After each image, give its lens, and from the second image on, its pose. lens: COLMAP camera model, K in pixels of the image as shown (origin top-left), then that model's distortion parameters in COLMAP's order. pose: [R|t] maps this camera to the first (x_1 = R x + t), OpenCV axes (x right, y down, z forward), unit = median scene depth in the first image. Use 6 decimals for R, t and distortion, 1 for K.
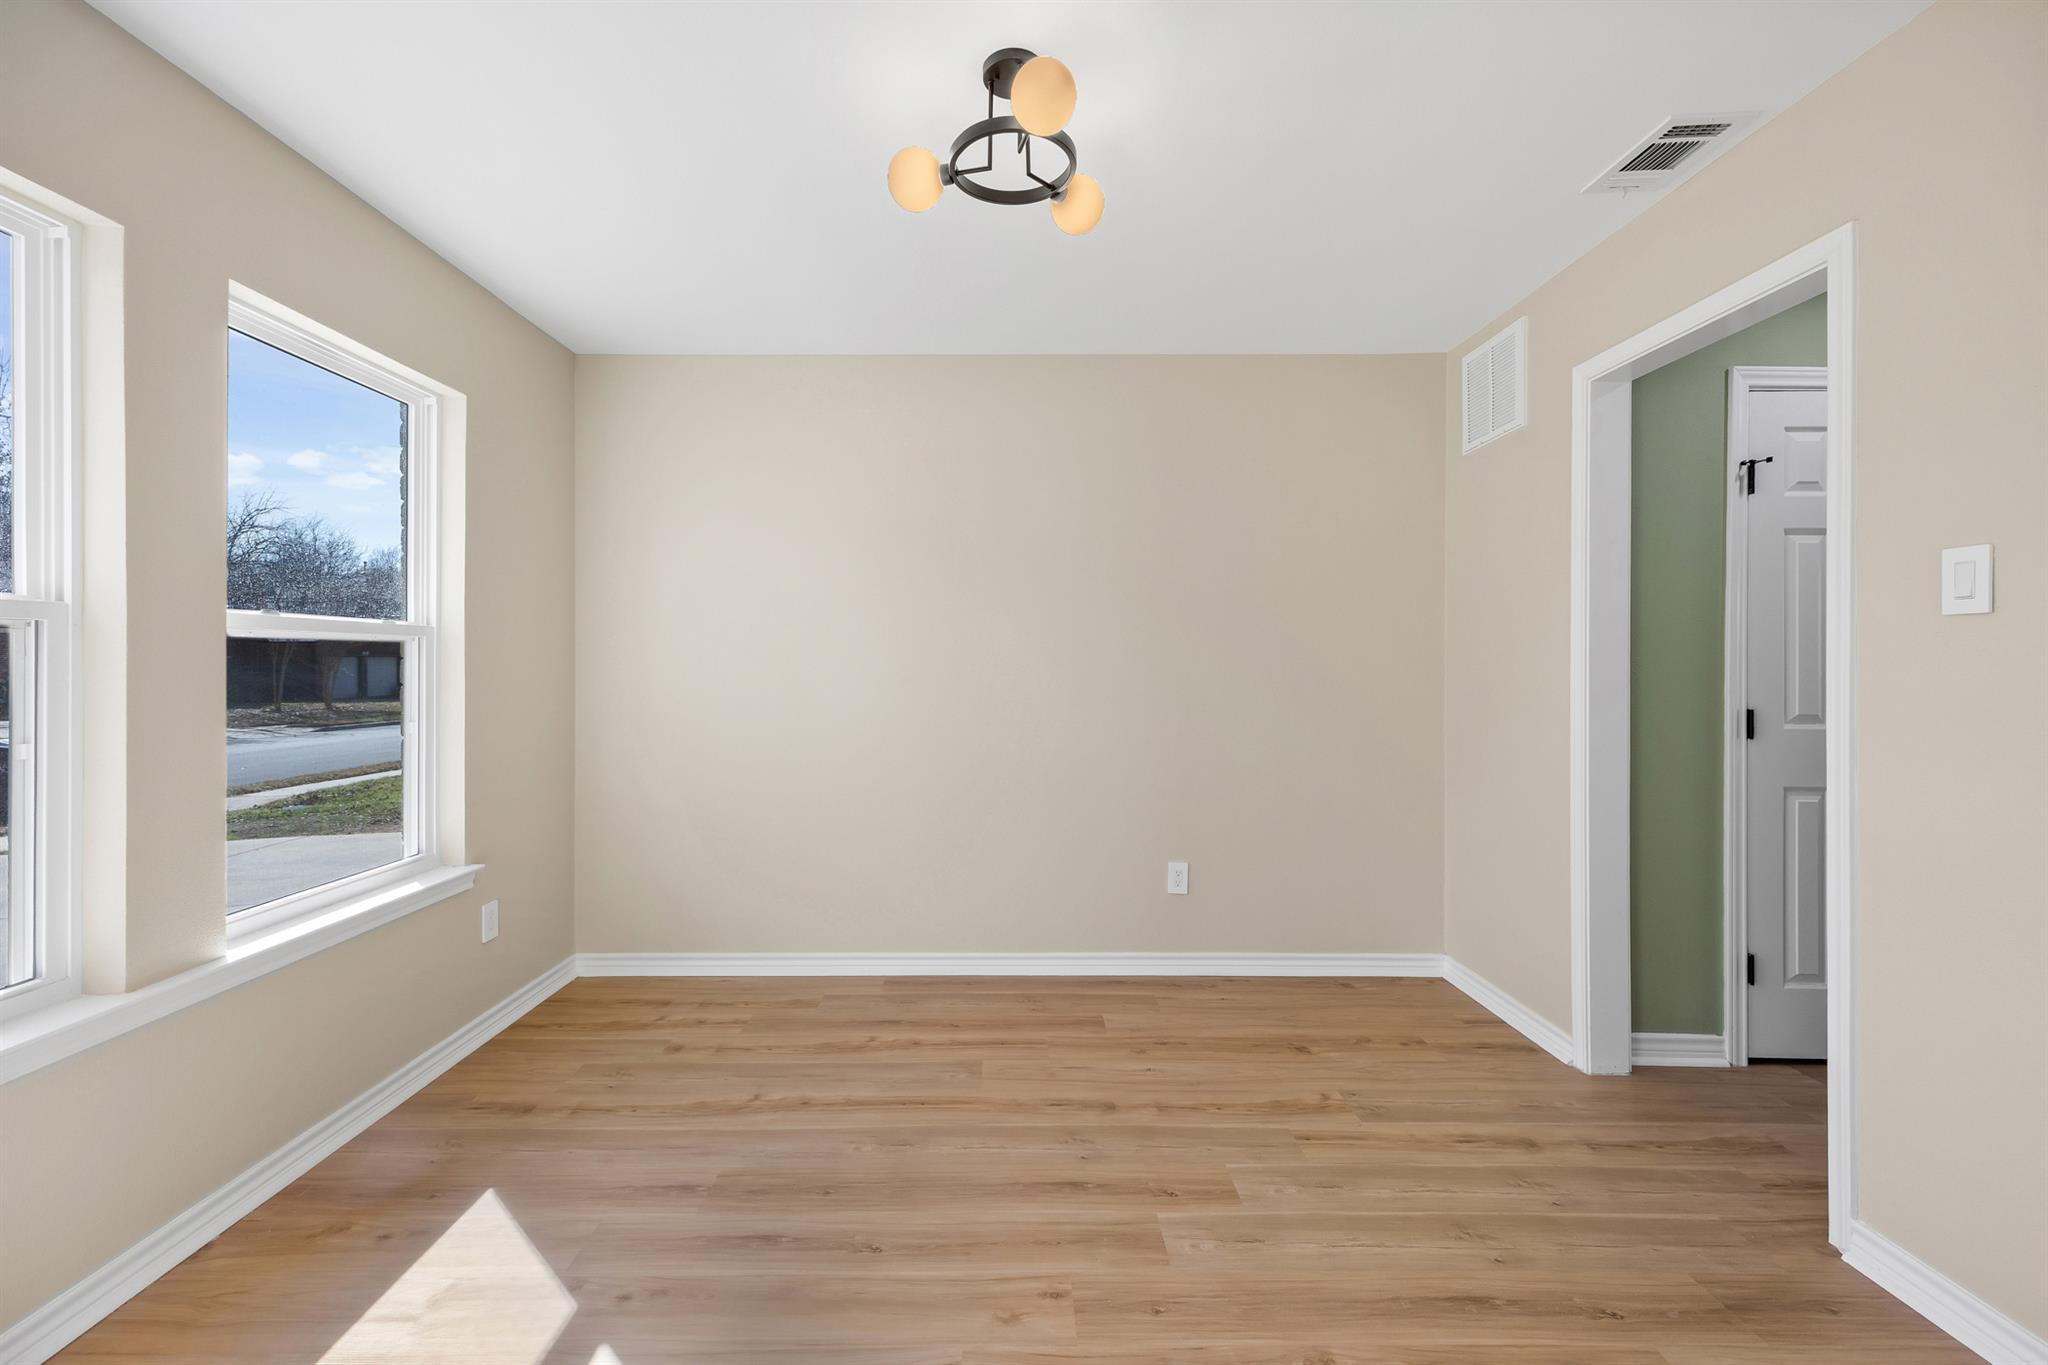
lens RADIAL K [[817.5, 0, 1024.6], [0, 817.5, 694.8], [0, 0, 1]] dist [0.000163, -0.000134]
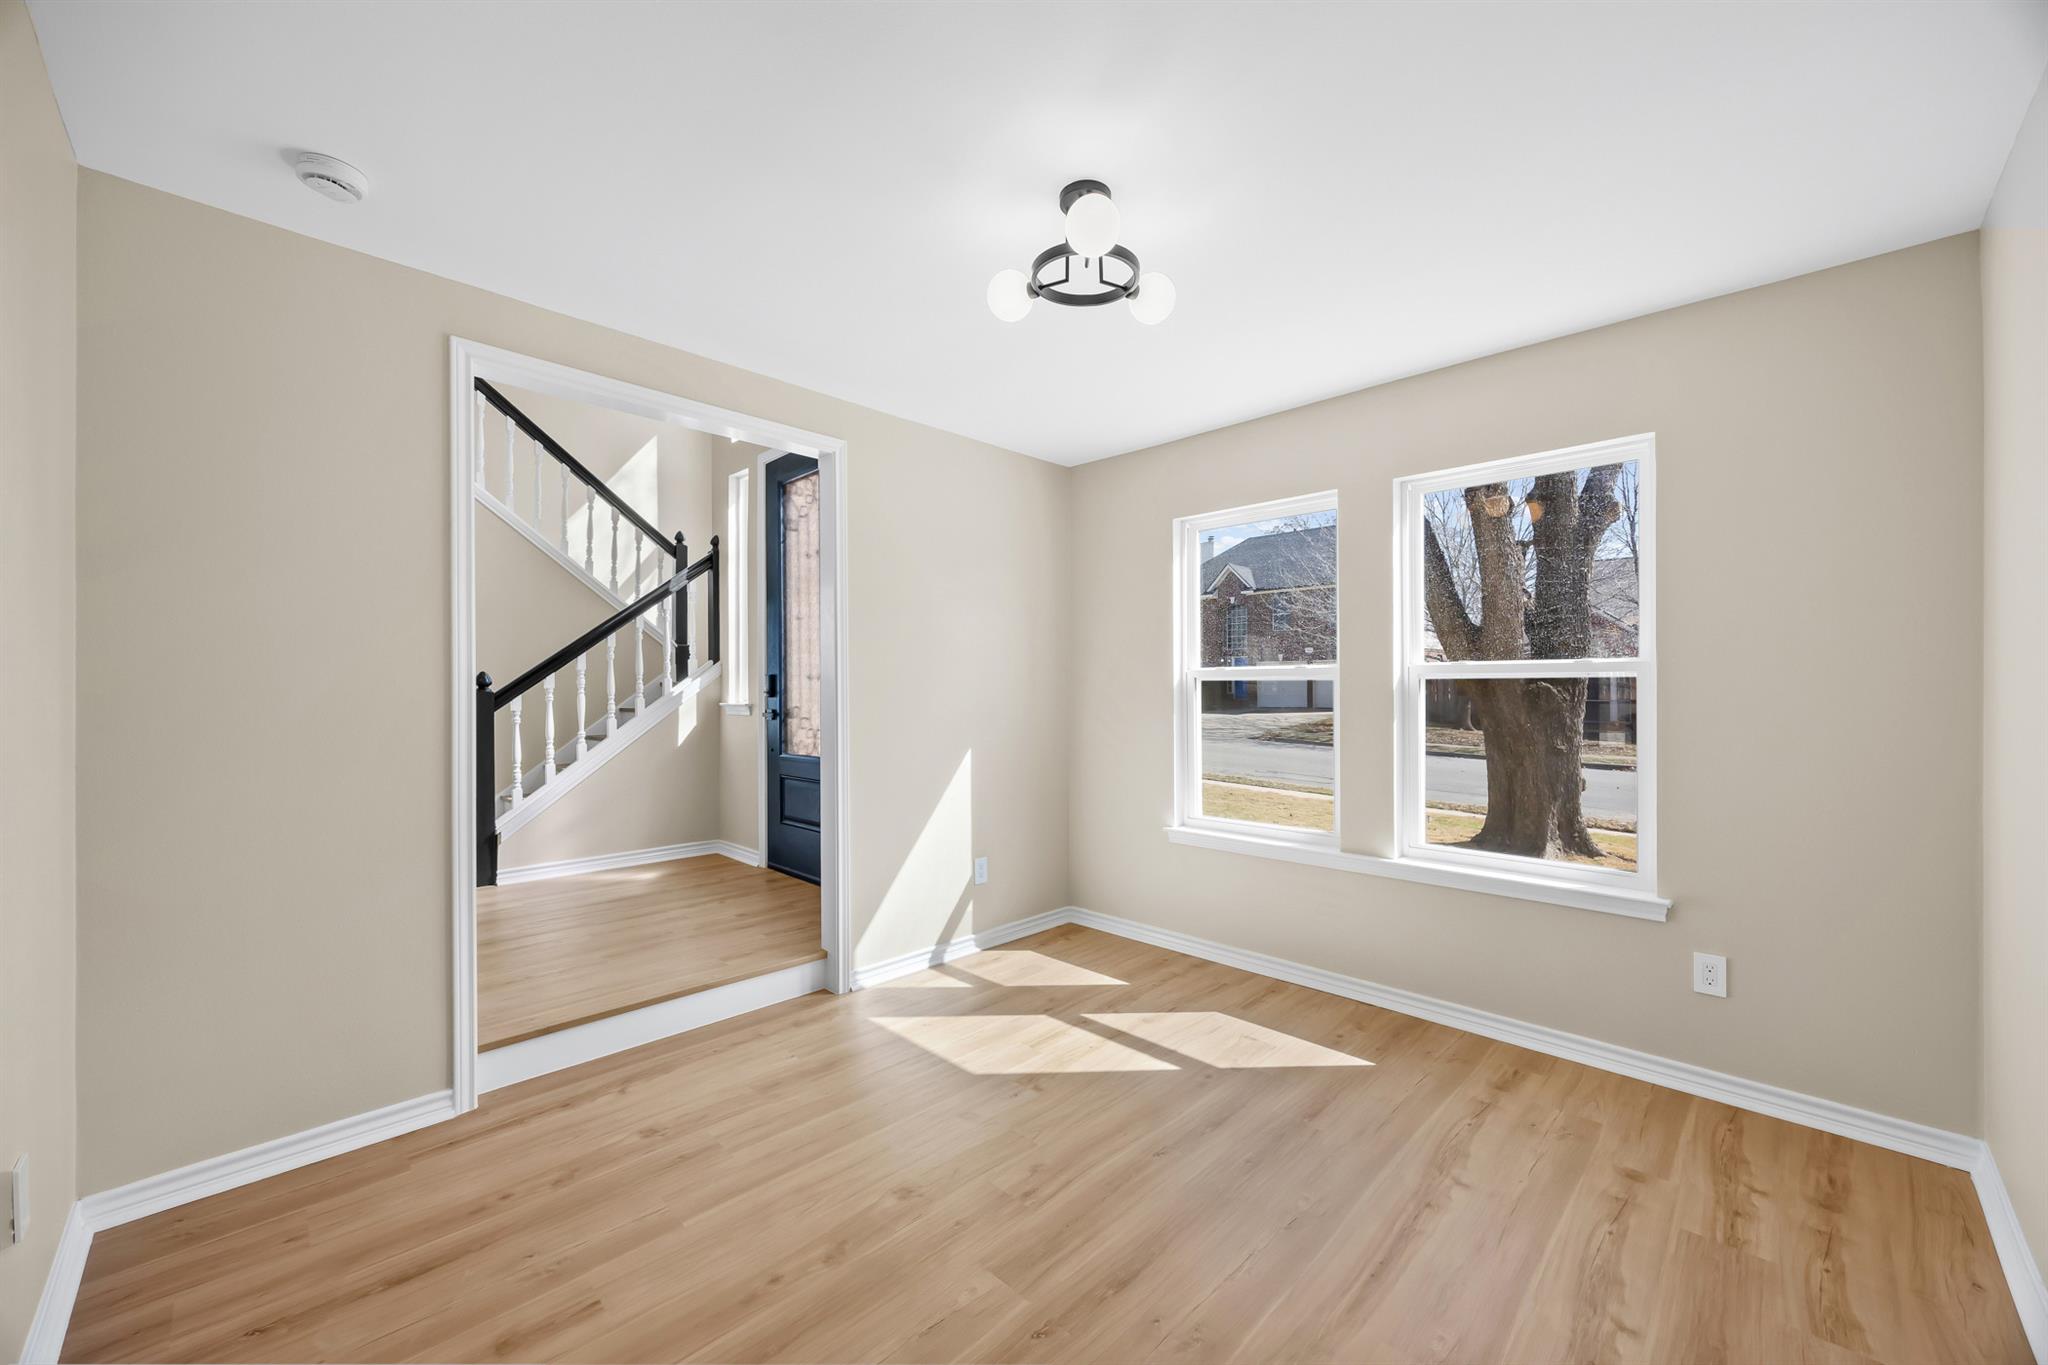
lens RADIAL K [[817.5, 0, 1024.6], [0, 817.5, 694.8], [0, 0, 1]] dist [0.000163, -0.000134]
pose [[-0.726523, 0.004652, -0.687126, 0.633381], [-0.024194, 0.999184, 0.032346, -0.057853], [0.686716, 0.040124, -0.725818, 1.312554]]
